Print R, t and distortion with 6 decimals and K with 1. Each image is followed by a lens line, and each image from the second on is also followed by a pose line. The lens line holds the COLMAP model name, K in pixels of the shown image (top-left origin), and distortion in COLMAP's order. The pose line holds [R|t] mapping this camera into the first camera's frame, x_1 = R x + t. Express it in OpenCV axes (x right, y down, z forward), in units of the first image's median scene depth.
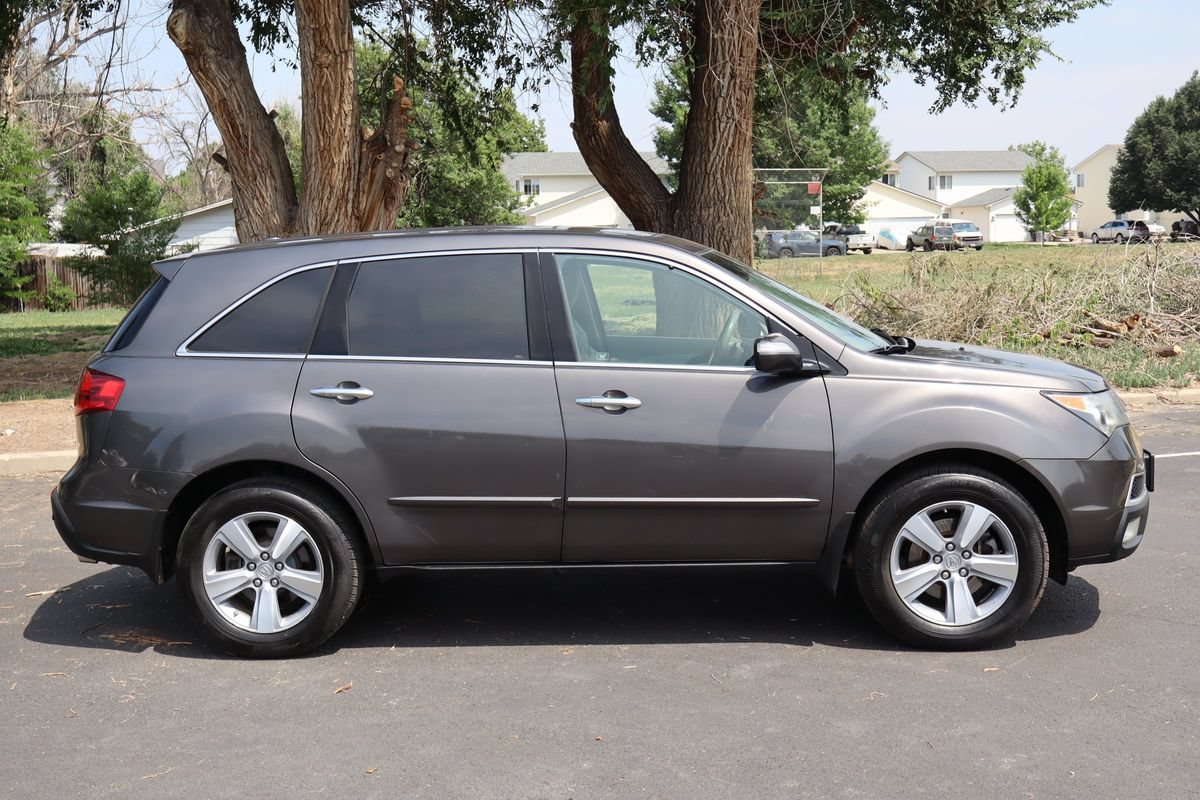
lens RADIAL K [[1490.7, 0, 600.0], [0, 1490.7, 400.0], [0, 0, 1]] dist [-0.004725, 0.019995]
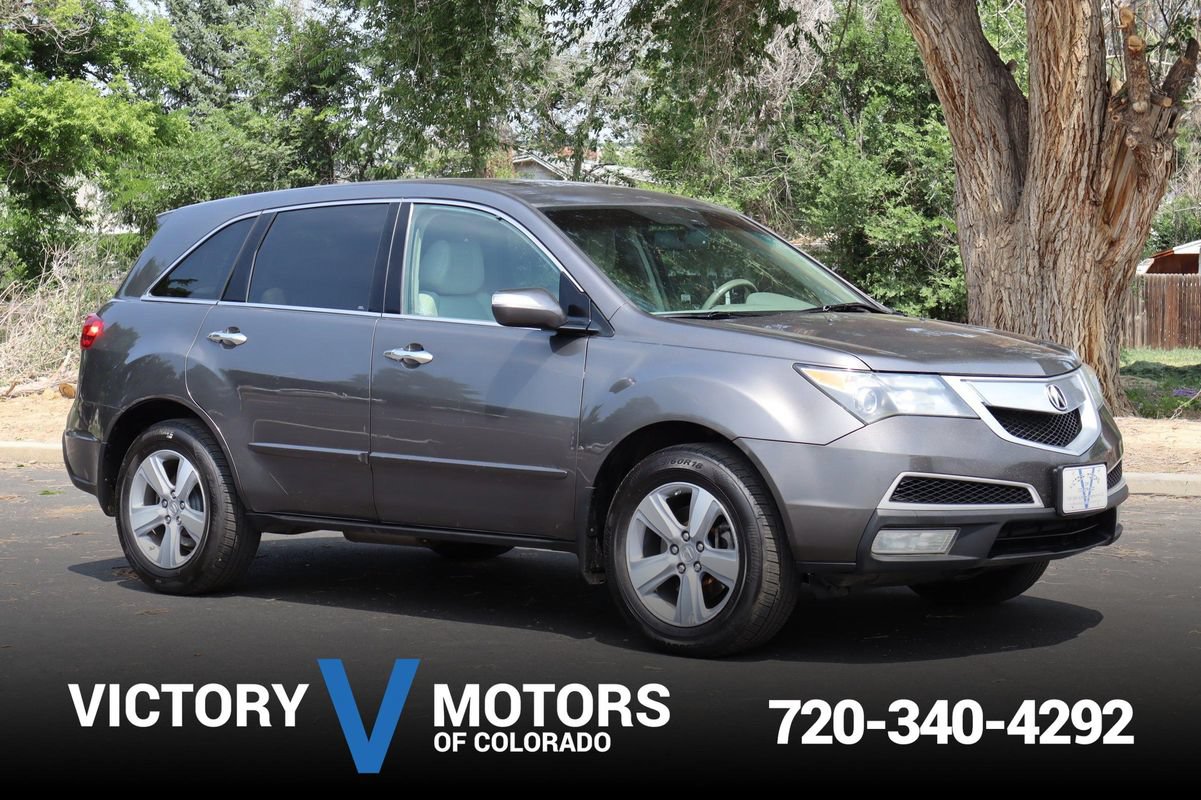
lens RADIAL K [[2314.8, 0, 600.5], [0, 2314.8, 400.0], [0, 0, 1]] dist [0.012172, -0.078564]
pose [[0.800400, 0.051154, -0.597280, 0.955817], [-0.080131, 0.996541, -0.022033, 0.050598], [0.594087, 0.065496, 0.801730, -0.114482]]
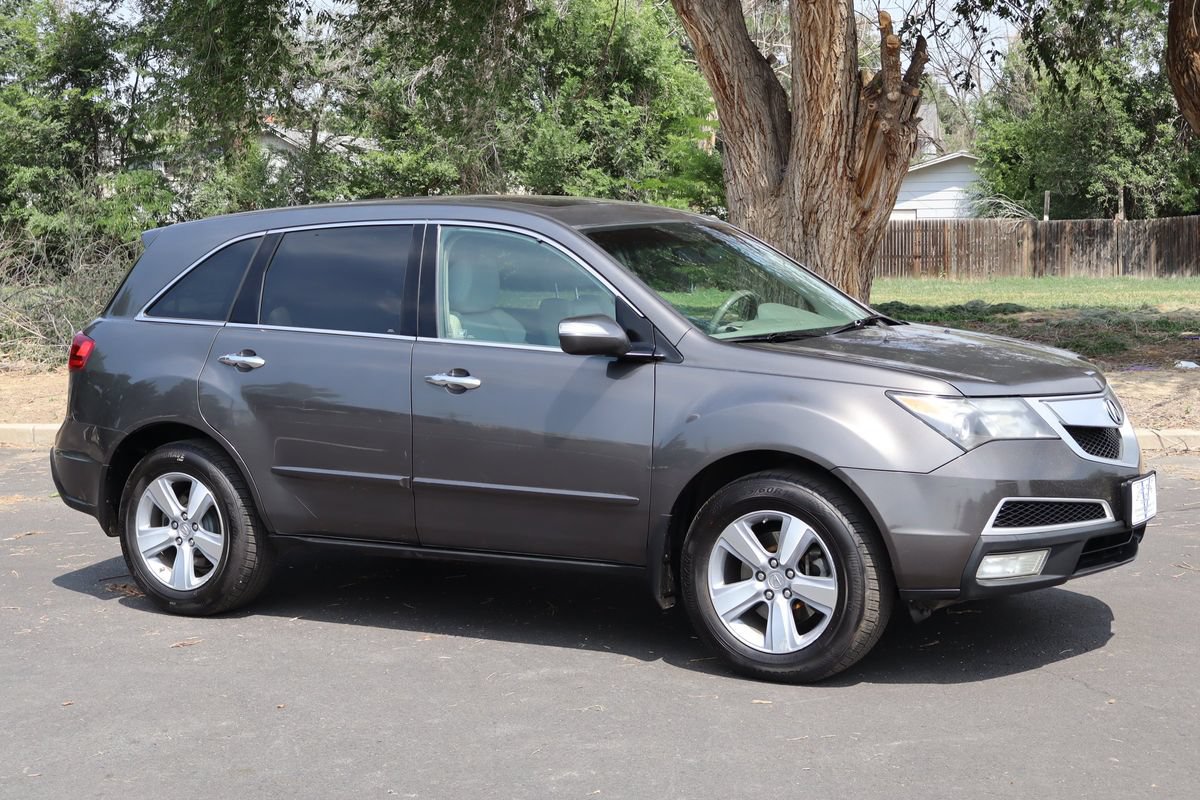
lens RADIAL K [[1890.4, 0, 600.0], [0, 1890.4, 400.0], [0, 0, 1]] dist [-0.012784, -0.020348]
pose [[0.885985, 0.048926, -0.461125, 0.623395], [-0.050075, 0.998698, 0.009752, -0.002883], [0.461002, 0.014450, 0.887282, -0.031440]]
